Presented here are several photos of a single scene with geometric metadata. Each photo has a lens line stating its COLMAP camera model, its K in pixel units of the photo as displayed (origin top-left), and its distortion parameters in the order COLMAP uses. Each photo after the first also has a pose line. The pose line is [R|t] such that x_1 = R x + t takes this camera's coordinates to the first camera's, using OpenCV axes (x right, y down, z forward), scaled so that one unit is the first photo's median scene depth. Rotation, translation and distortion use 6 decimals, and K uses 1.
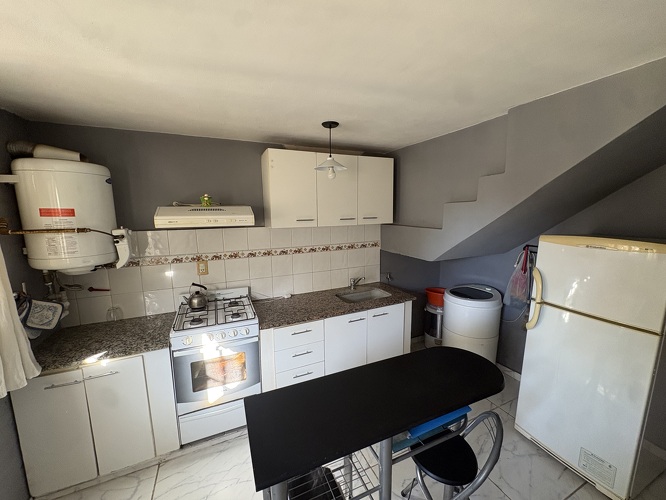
lens RADIAL K [[265.3, 0, 333.0], [0, 265.3, 250.0], [0, 0, 1]] dist [0.000808, 0.000116]
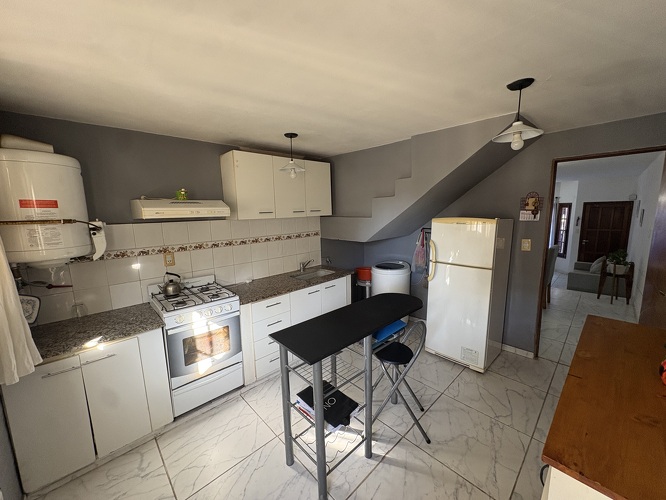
lens RADIAL K [[265.3, 0, 333.0], [0, 265.3, 250.0], [0, 0, 1]] dist [0.000808, 0.000116]
pose [[0.942809, -0.060991, 0.327707, -0.261298], [0.062146, 0.998043, 0.006959, 0.075395], [-0.327490, 0.013804, 0.944754, -0.246972]]
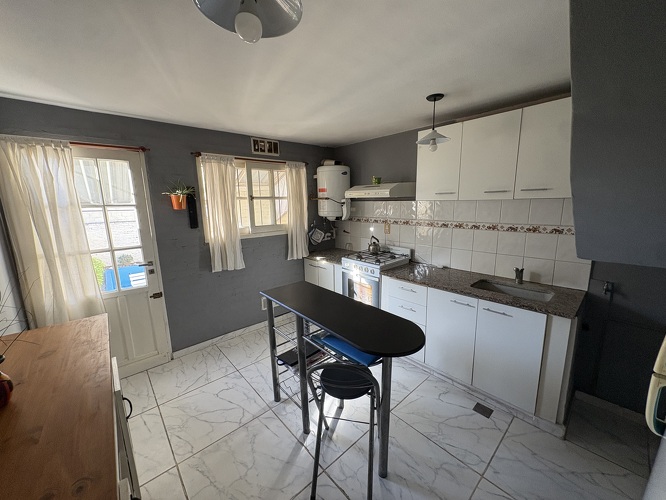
lens RADIAL K [[265.3, 0, 333.0], [0, 265.3, 250.0], [0, 0, 1]] dist [0.000808, 0.000116]
pose [[0.302343, 0.180743, -0.935906, 0.913236], [-0.127257, 0.980722, 0.148288, 0.007308], [0.944666, 0.074267, 0.319516, 0.325917]]
